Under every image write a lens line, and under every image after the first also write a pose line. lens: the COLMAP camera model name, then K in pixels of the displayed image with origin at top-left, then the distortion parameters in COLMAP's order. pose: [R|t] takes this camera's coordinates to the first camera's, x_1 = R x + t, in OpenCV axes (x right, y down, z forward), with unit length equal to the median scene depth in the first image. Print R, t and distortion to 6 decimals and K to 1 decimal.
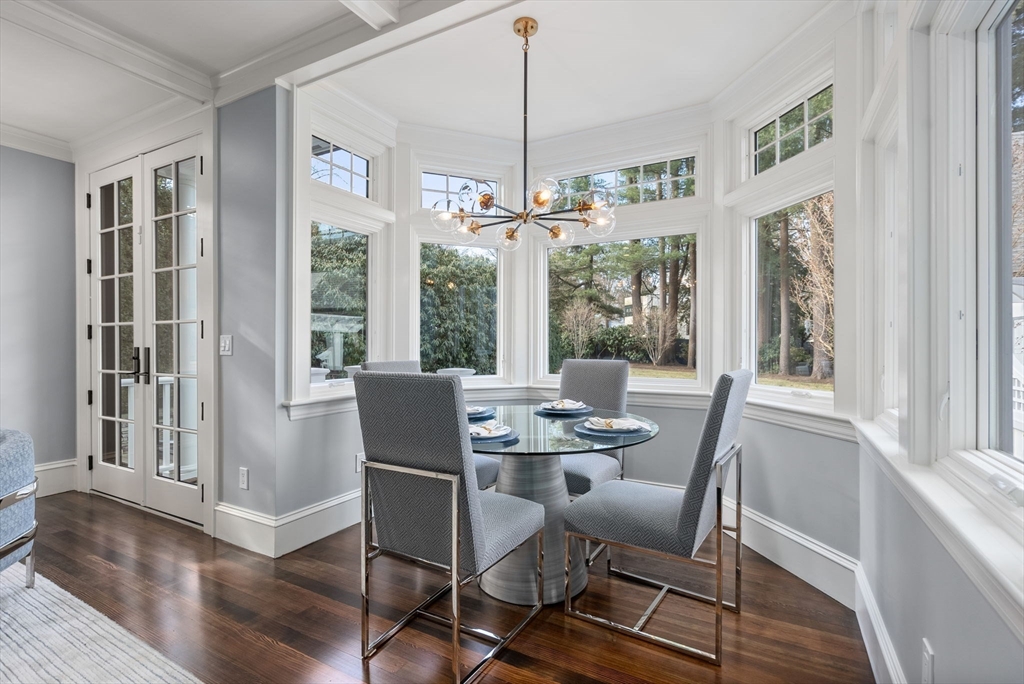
lens RADIAL K [[473.0, 0, 508.9], [0, 473.0, 345.4], [0, 0, 1]] dist [-0.001298, -0.000143]
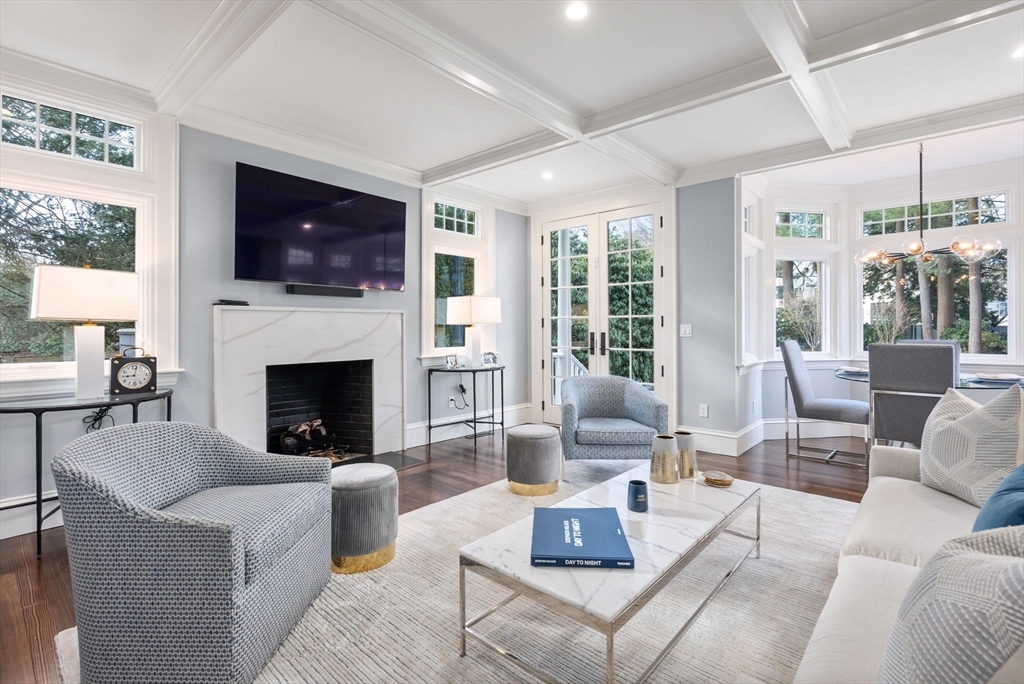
lens RADIAL K [[473.0, 0, 516.2], [0, 473.0, 332.0], [0, 0, 1]] dist [-0.001298, -0.000143]
pose [[0.977846, -0.002241, -0.209315, -0.641129], [0.002851, 0.999993, 0.002611, -0.002281], [0.209307, -0.003150, 0.977845, -0.580154]]
